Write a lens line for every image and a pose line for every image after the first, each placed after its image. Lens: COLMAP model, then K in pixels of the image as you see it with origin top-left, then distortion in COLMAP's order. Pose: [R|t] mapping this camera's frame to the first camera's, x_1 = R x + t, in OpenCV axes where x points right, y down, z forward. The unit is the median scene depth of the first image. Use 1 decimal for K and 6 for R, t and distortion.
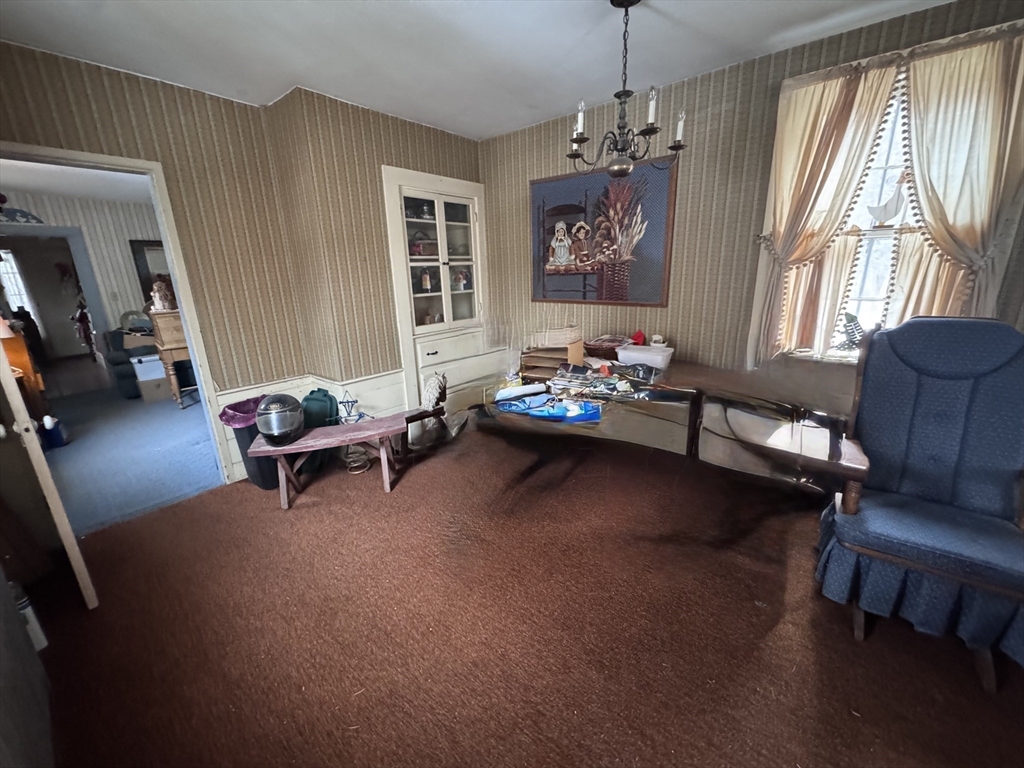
lens RADIAL K [[407.5, 0, 508.8], [0, 407.5, 384.4], [0, 0, 1]] dist [-0.003763, 0.000138]
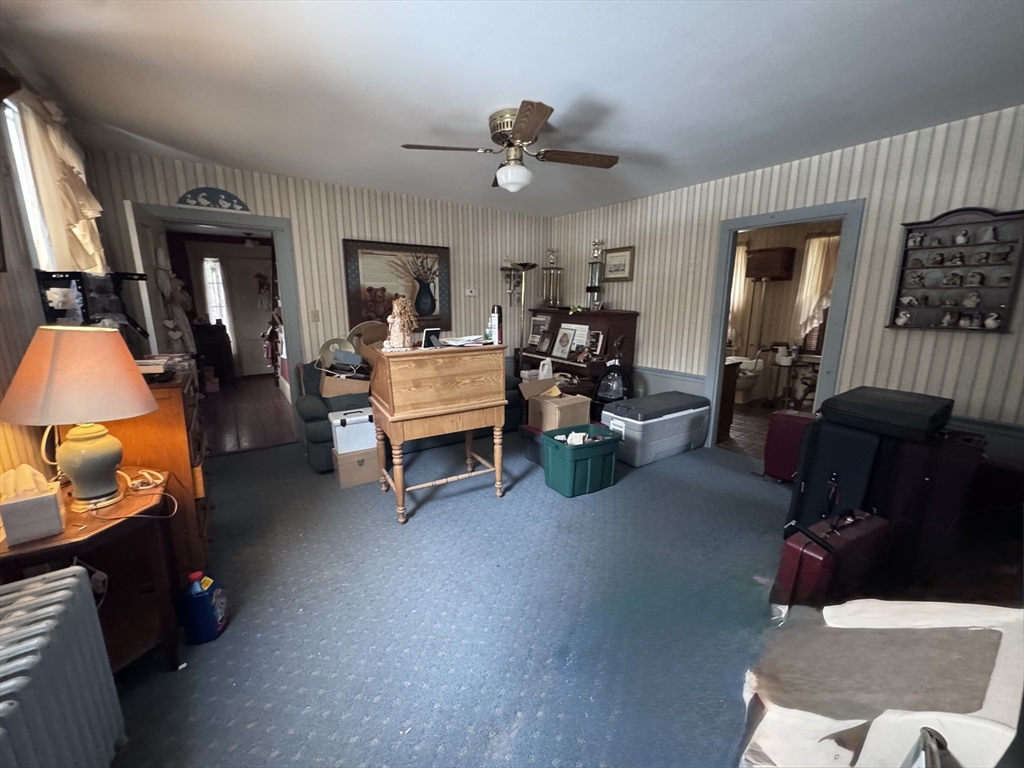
lens RADIAL K [[407.5, 0, 509.2], [0, 407.5, 383.8], [0, 0, 1]] dist [-0.003763, 0.000138]
pose [[0.961184, 0.088717, -0.261255, -0.470399], [-0.105259, 0.993187, -0.049991, -0.103597], [0.255040, 0.075550, 0.963974, 0.427304]]
